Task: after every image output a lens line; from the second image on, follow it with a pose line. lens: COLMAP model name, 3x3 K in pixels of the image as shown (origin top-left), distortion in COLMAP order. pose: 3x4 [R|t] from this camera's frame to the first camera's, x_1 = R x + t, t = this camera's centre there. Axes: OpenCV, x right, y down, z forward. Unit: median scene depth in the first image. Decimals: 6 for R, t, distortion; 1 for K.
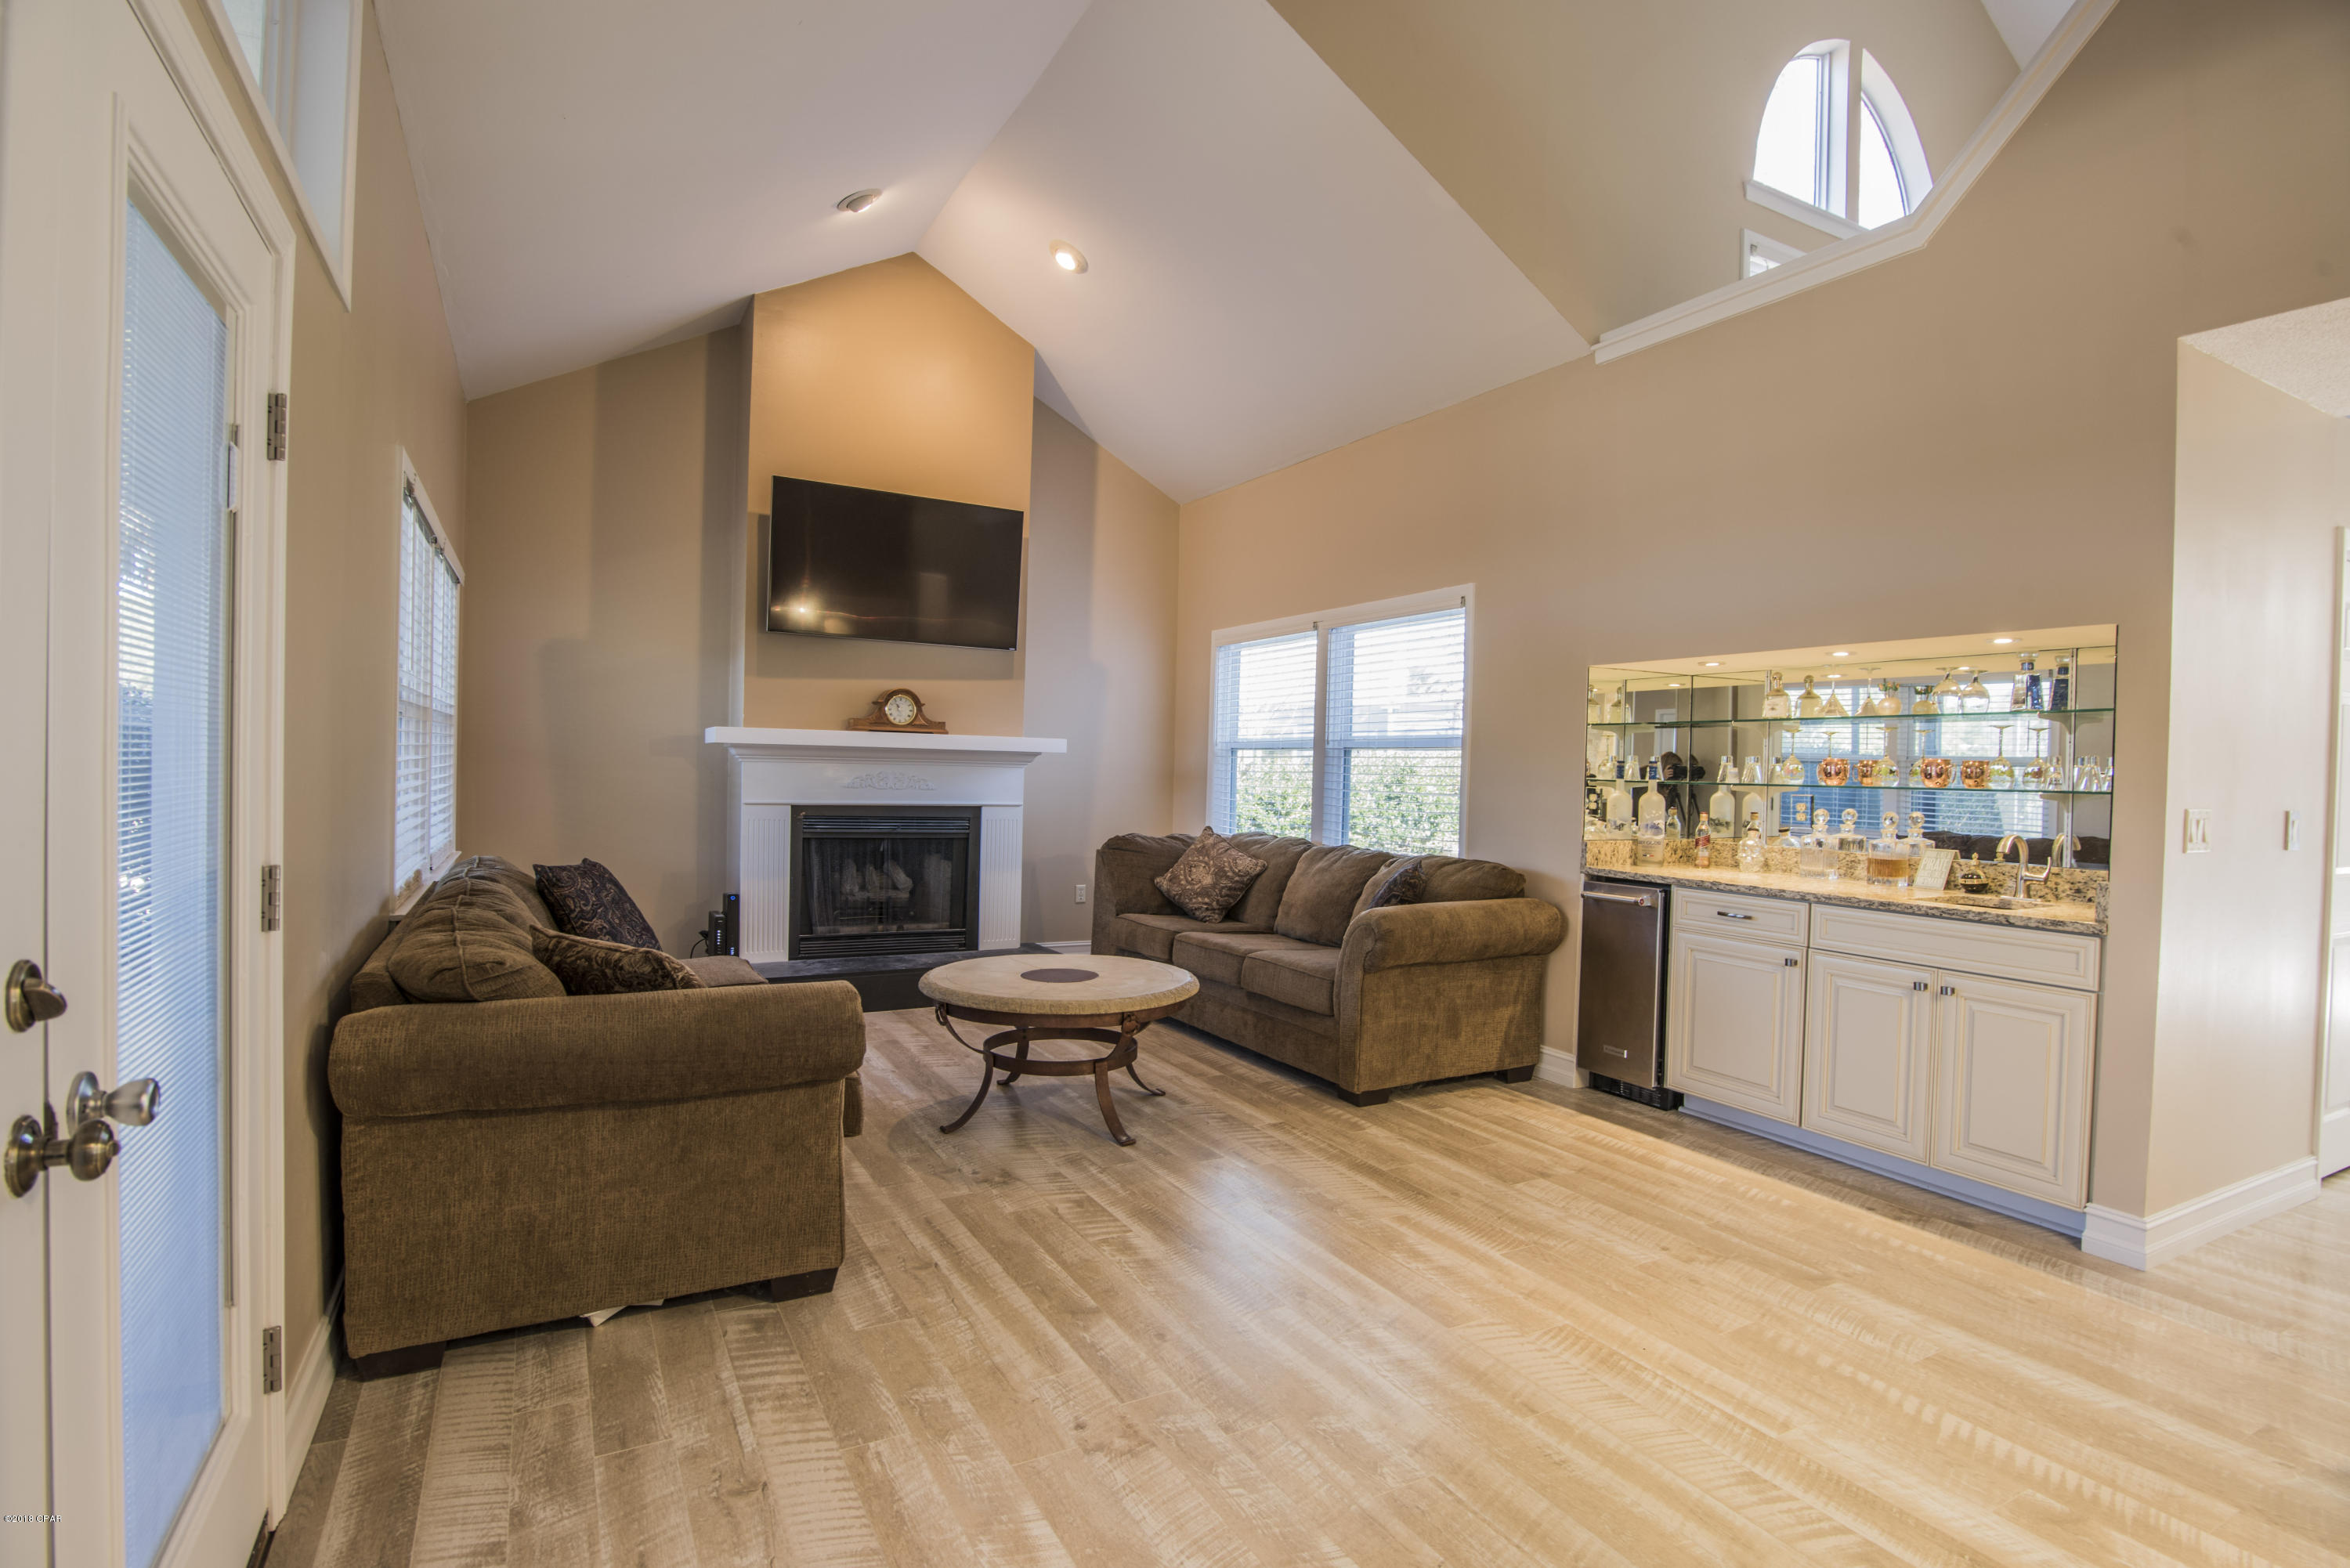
lens RADIAL K [[1174.0, 0, 1190.3], [0, 1174.0, 785.9], [0, 0, 1]] dist [-0.020699, -0.000231]
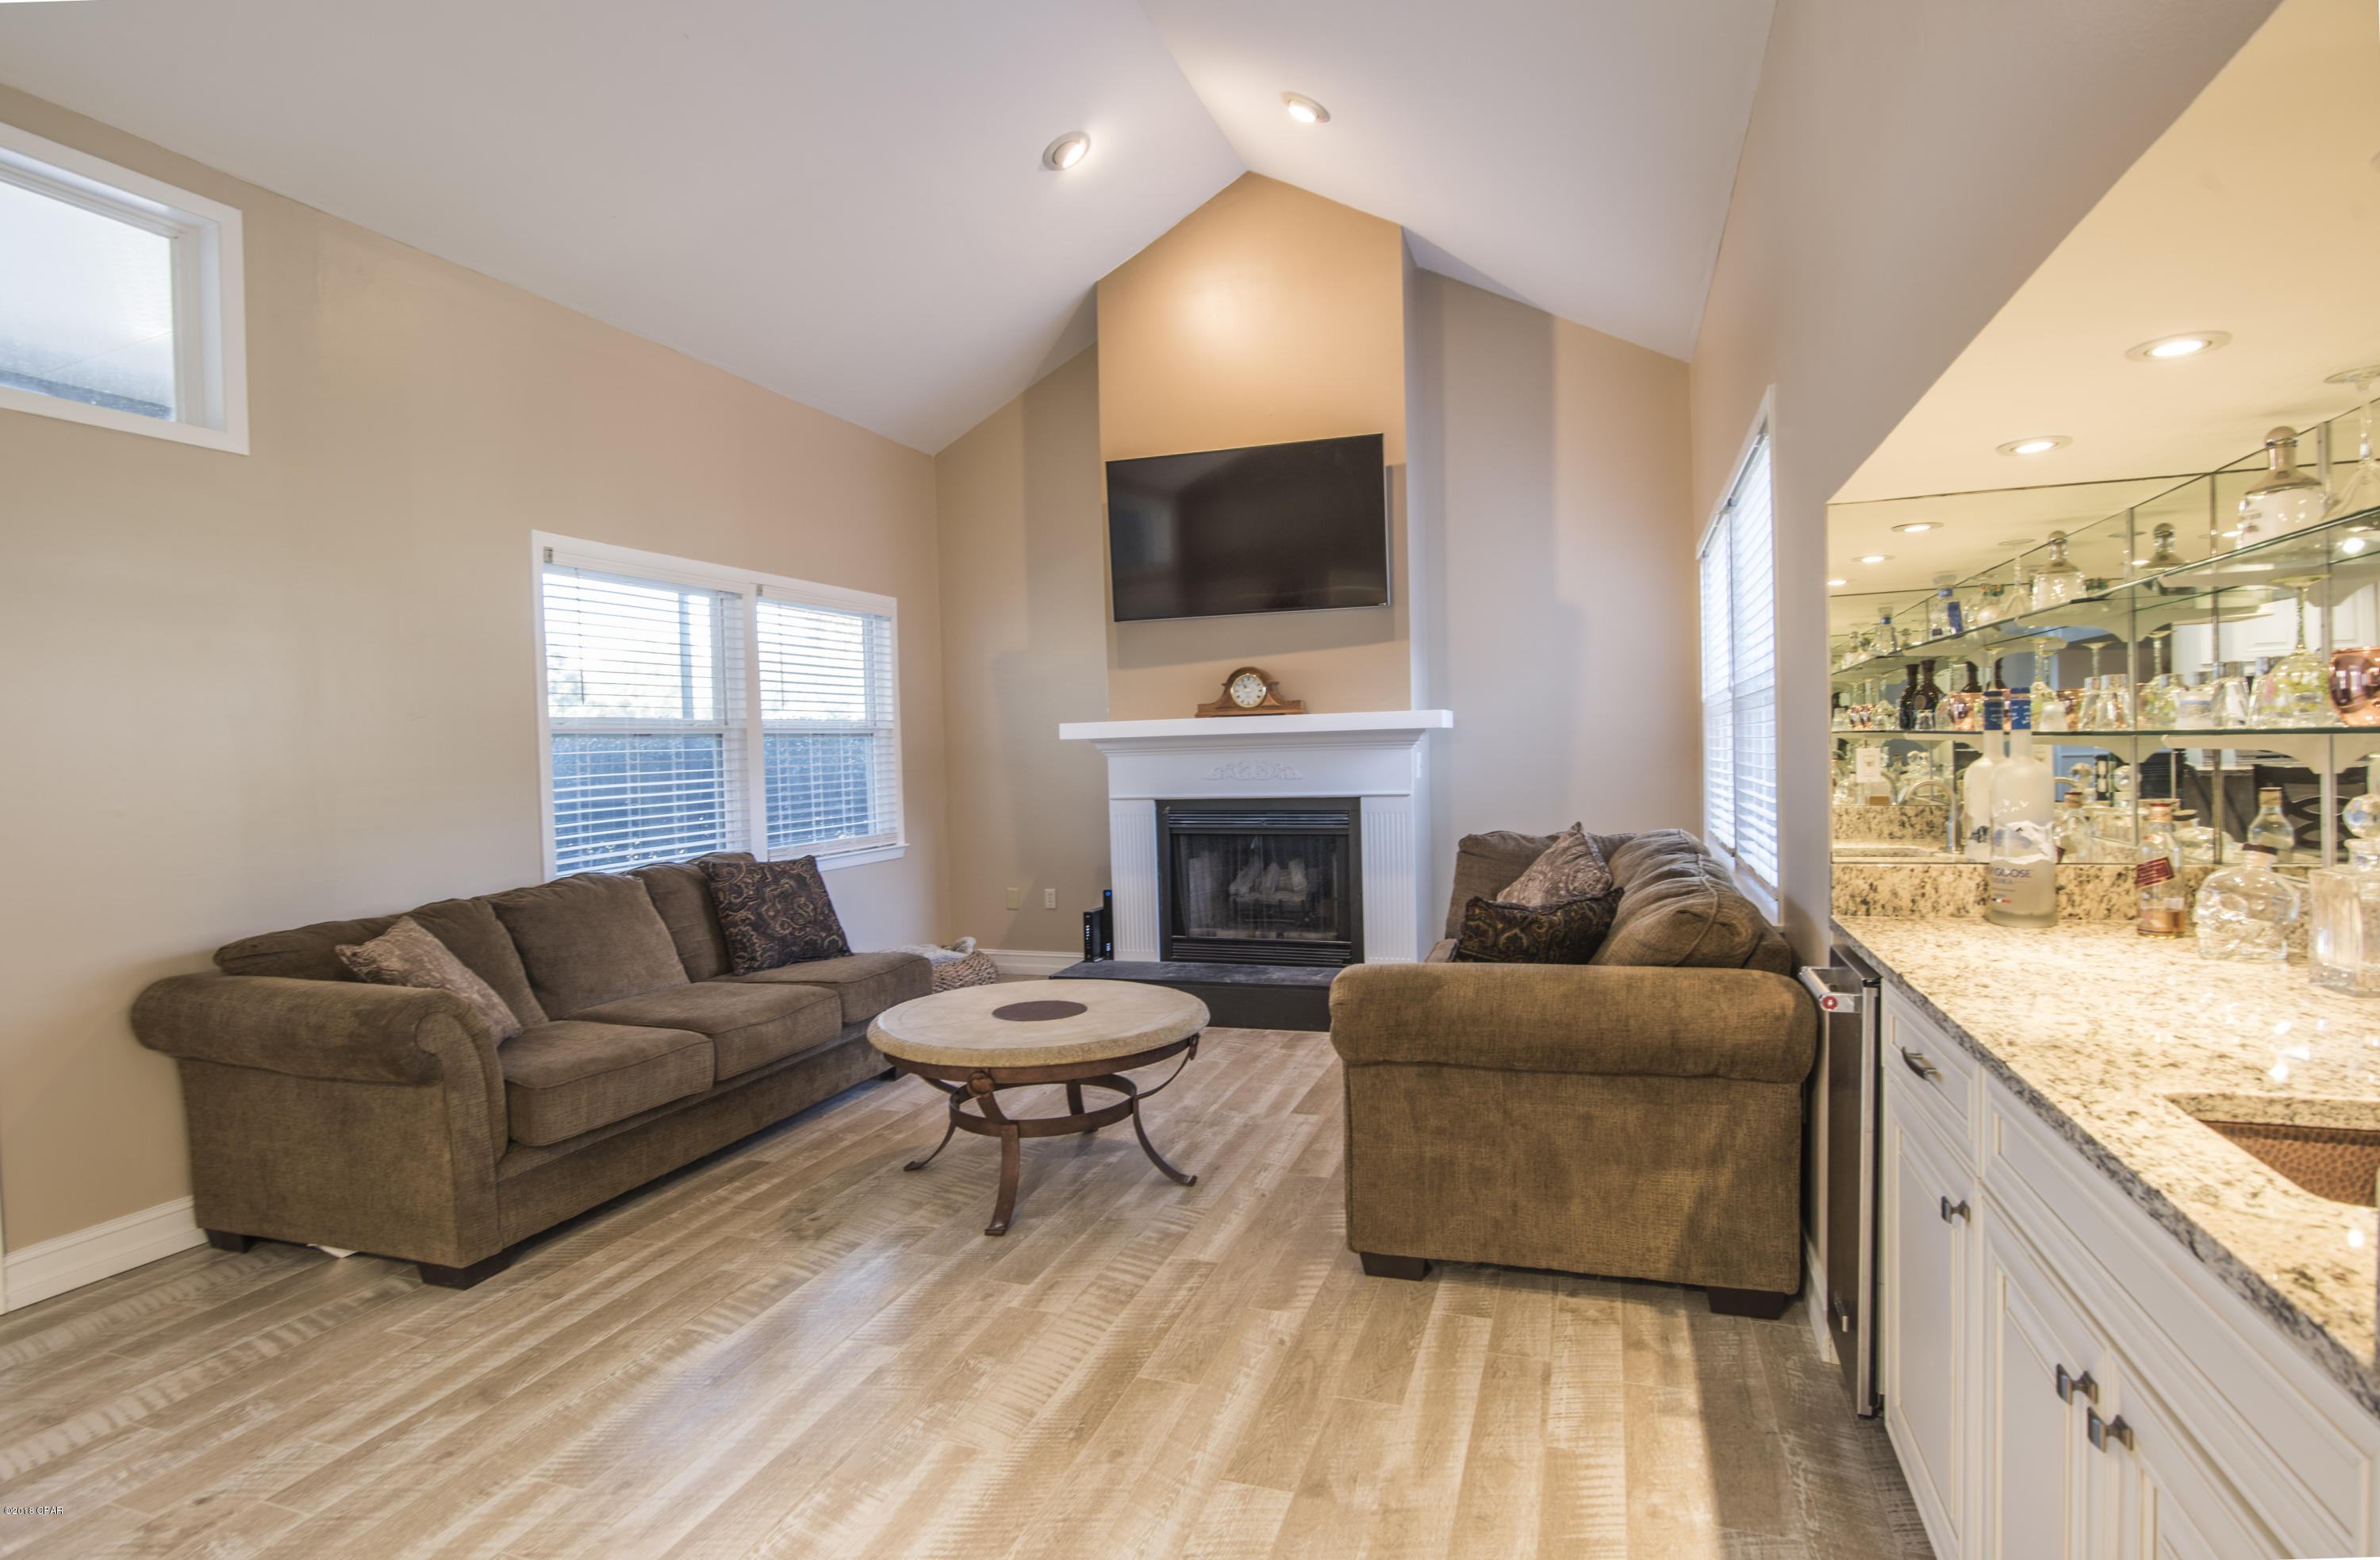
lens RADIAL K [[1209.7, 0, 1187.0], [0, 1209.7, 782.7], [0, 0, 1]] dist [-0.024018, 0.000736]
pose [[0.660331, -0.020117, -0.750705, 0.590543], [0.031911, 0.999490, 0.001286, 0.003378], [0.750296, -0.024805, 0.660636, 0.514106]]
